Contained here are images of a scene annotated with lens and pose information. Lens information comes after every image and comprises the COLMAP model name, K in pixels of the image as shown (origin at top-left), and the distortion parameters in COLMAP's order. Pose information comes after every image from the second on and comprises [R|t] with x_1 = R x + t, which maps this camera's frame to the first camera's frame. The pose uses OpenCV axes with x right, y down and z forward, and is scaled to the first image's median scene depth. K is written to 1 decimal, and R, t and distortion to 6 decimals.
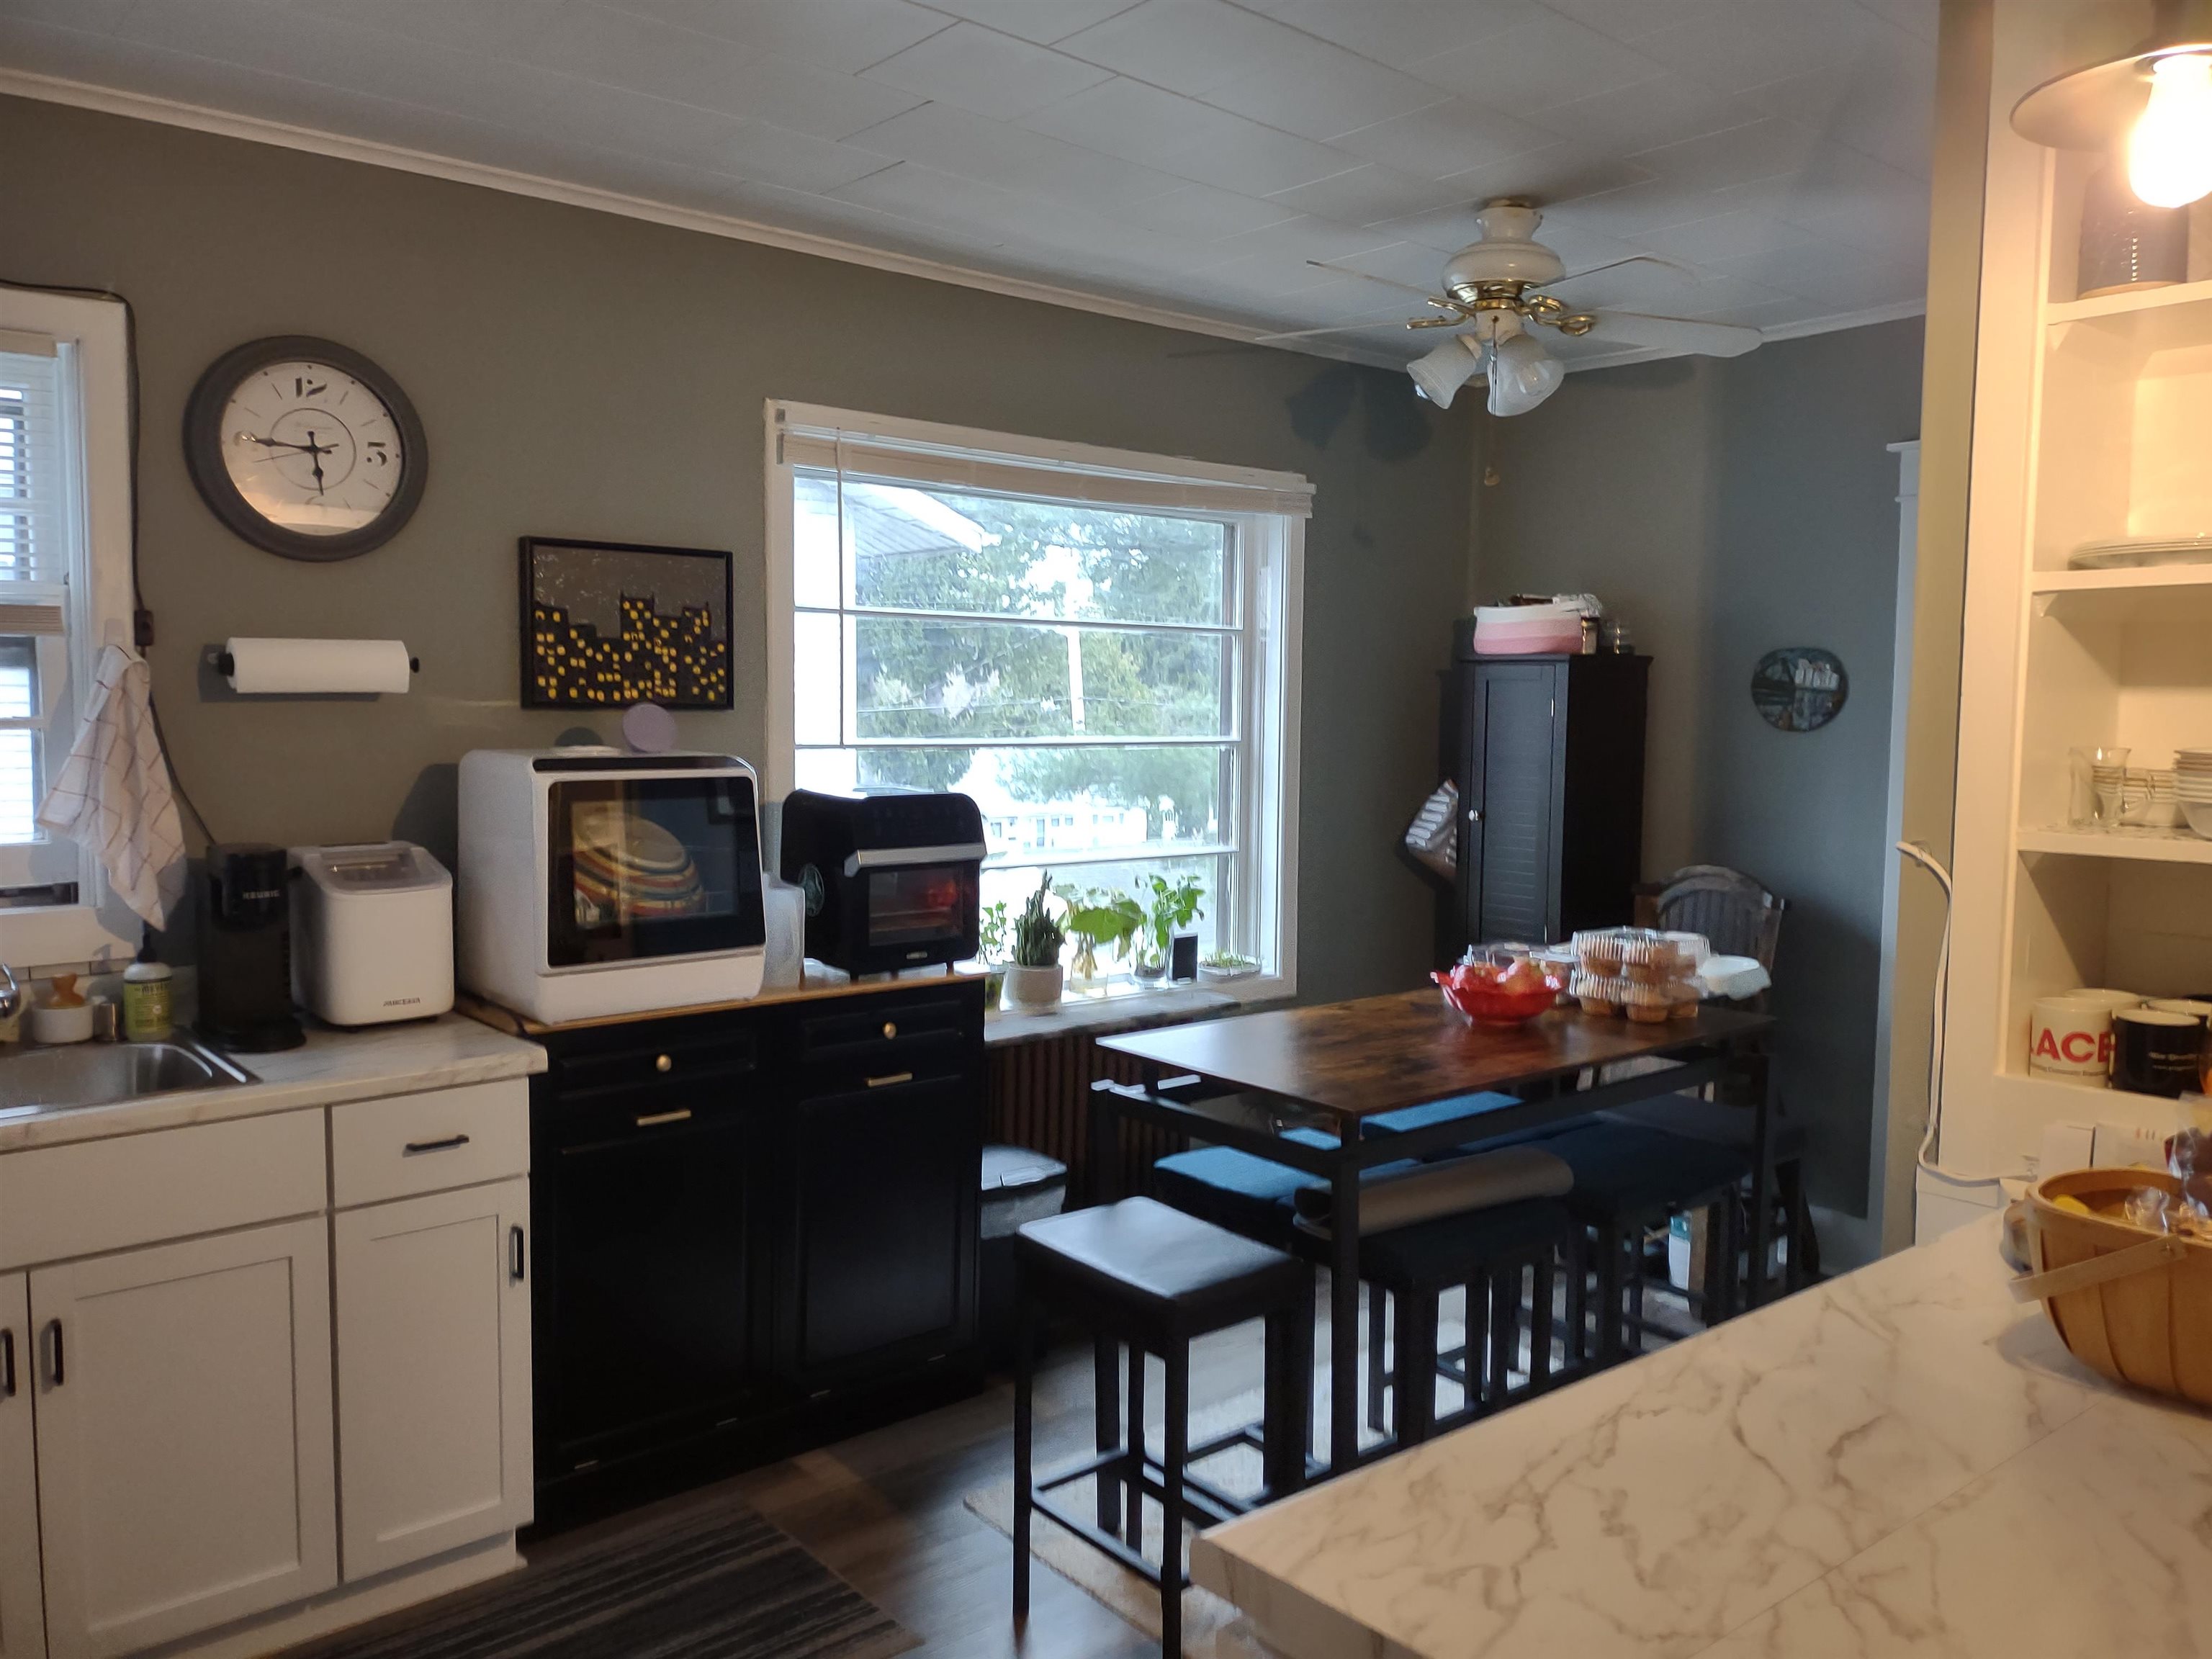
lens RADIAL K [[1671.7, 0, 1144.6], [0, 1671.7, 827.3], [0, 0, 1]] dist [0.049210, -0.064558]
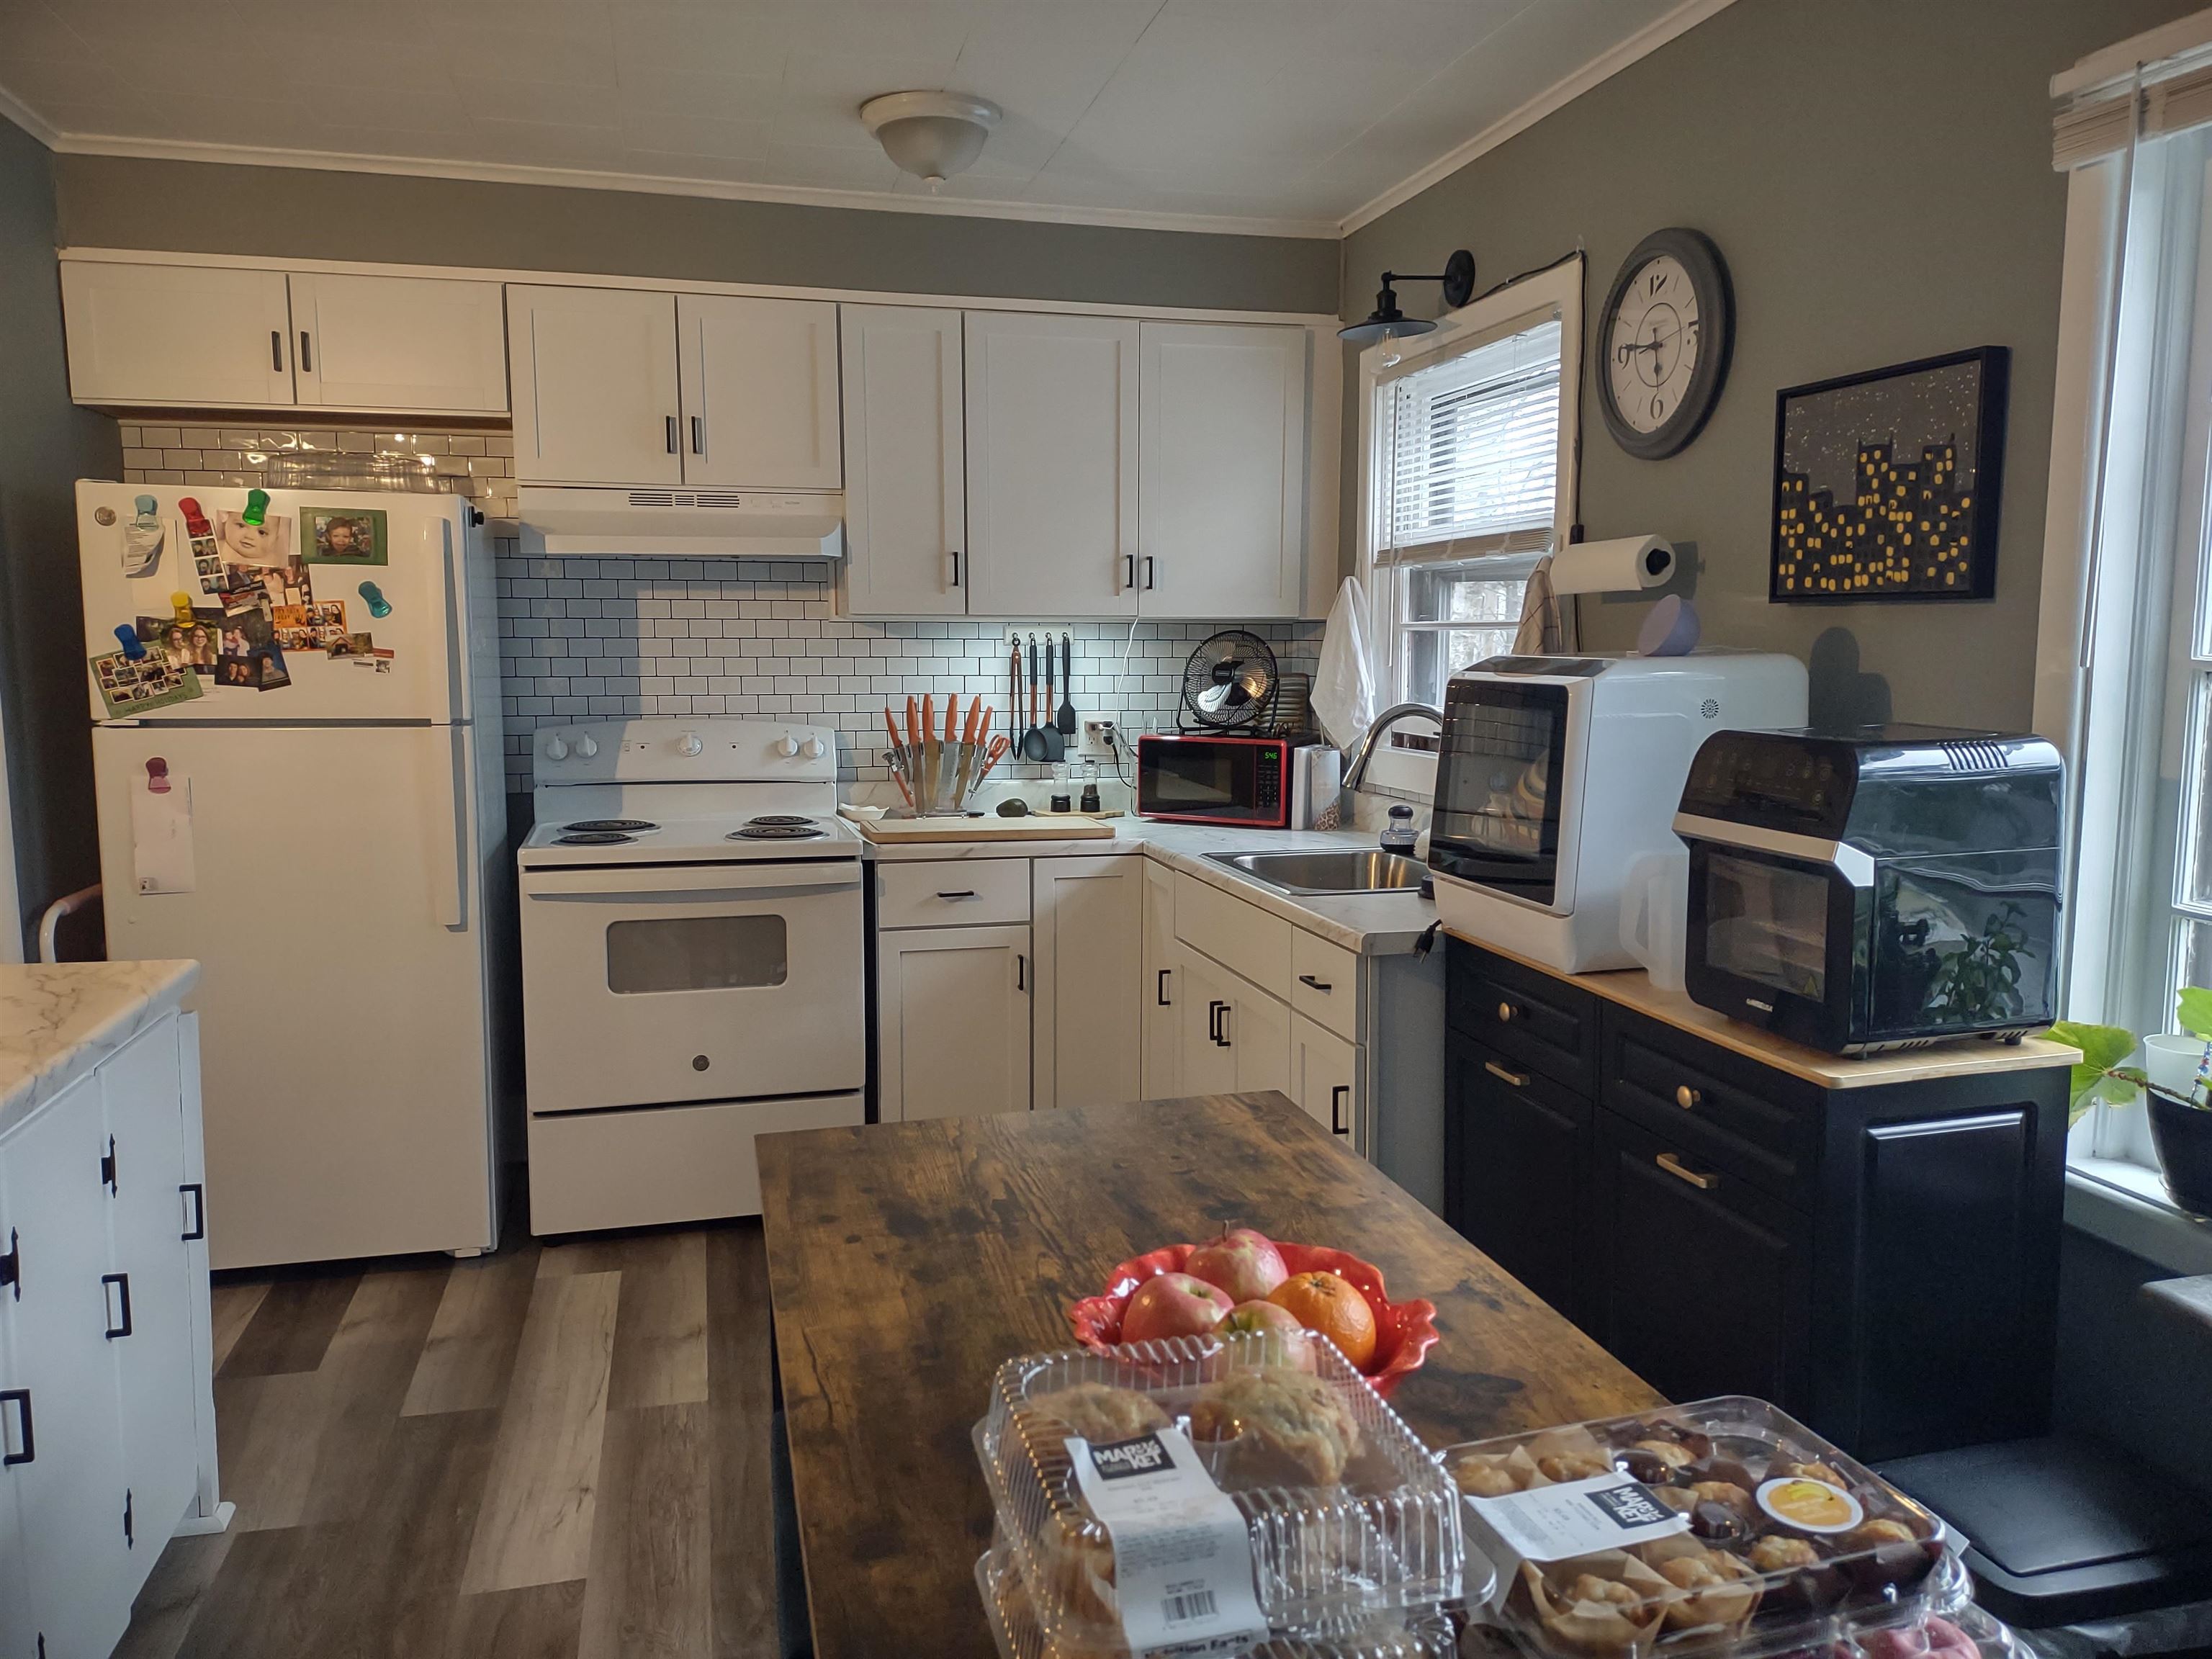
lens RADIAL K [[1627.1, 0, 1107.1], [0, 1627.1, 851.1], [0, 0, 1]] dist [0.045221, -0.082232]
pose [[-0.446008, 0.118175, -0.887193, 0.492925], [-0.062886, 0.984658, 0.162771, -0.060360], [0.892817, 0.128389, -0.431734, 1.052426]]
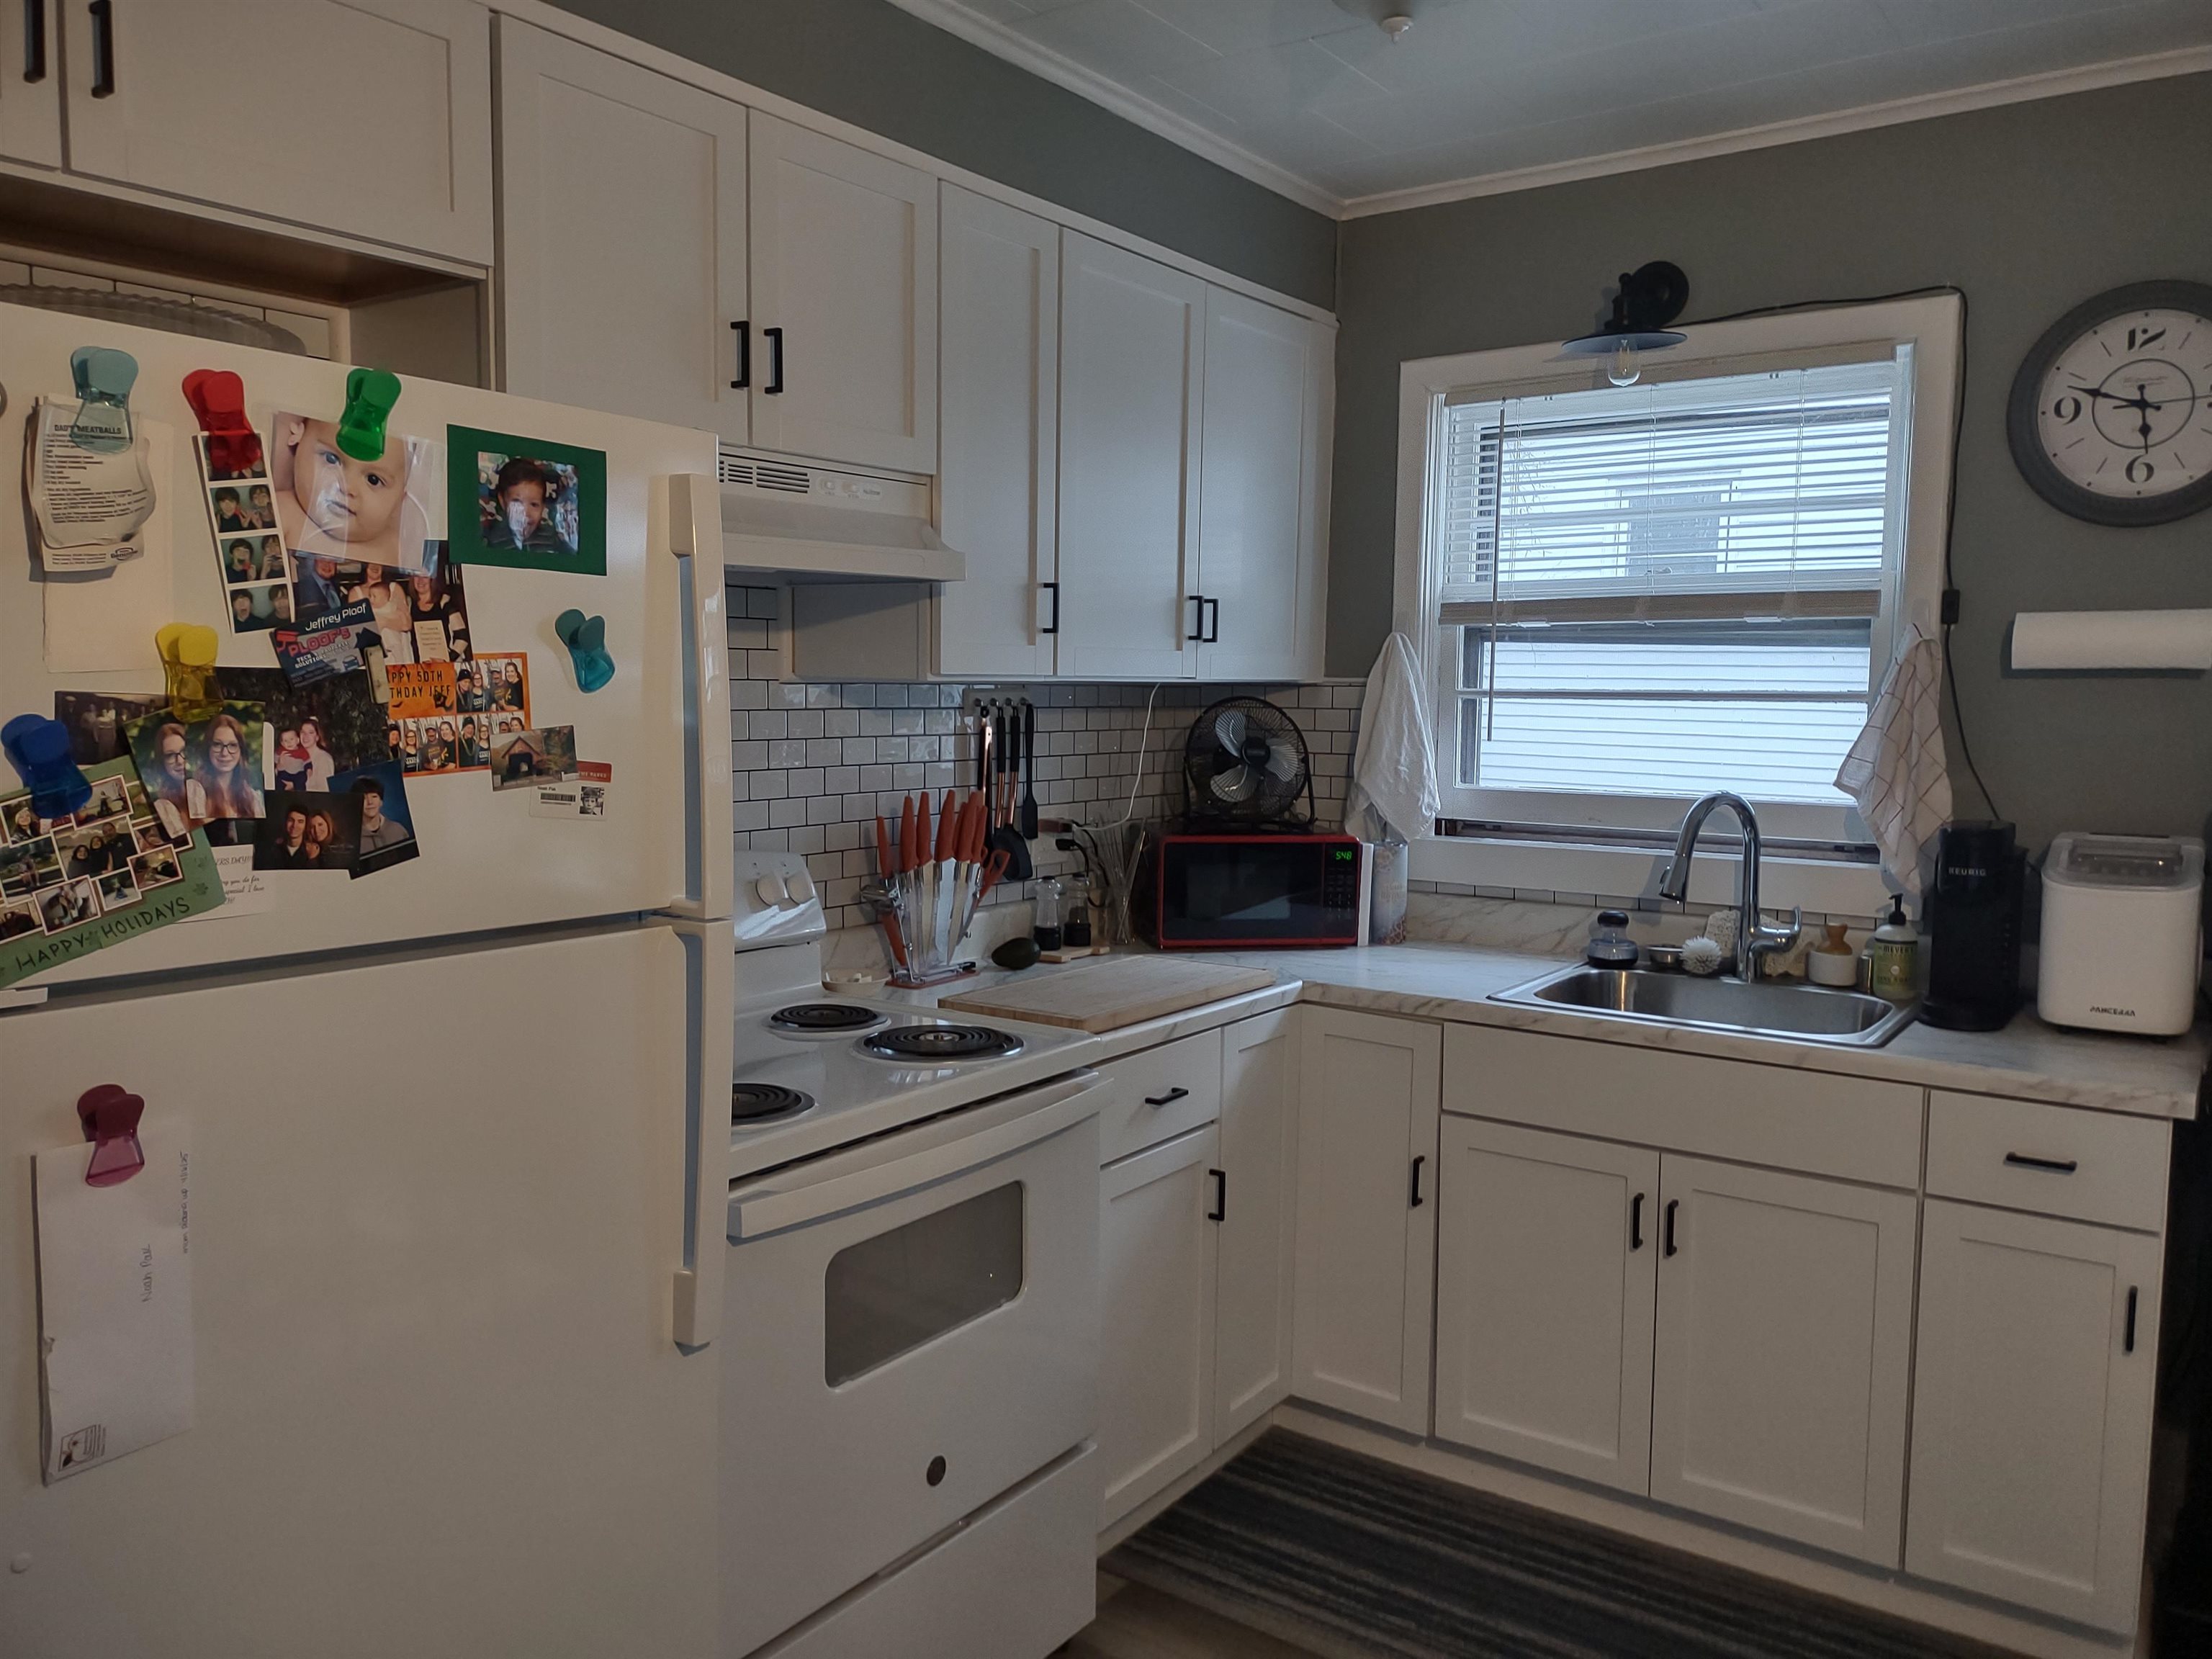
lens RADIAL K [[1671.7, 0, 1144.6], [0, 1671.7, 827.3], [0, 0, 1]] dist [0.049210, -0.064558]
pose [[0.235052, 0.089905, -0.967816, 0.264128], [-0.076641, 0.994327, 0.073754, -0.018292], [0.968957, 0.056838, 0.240608, 0.236868]]
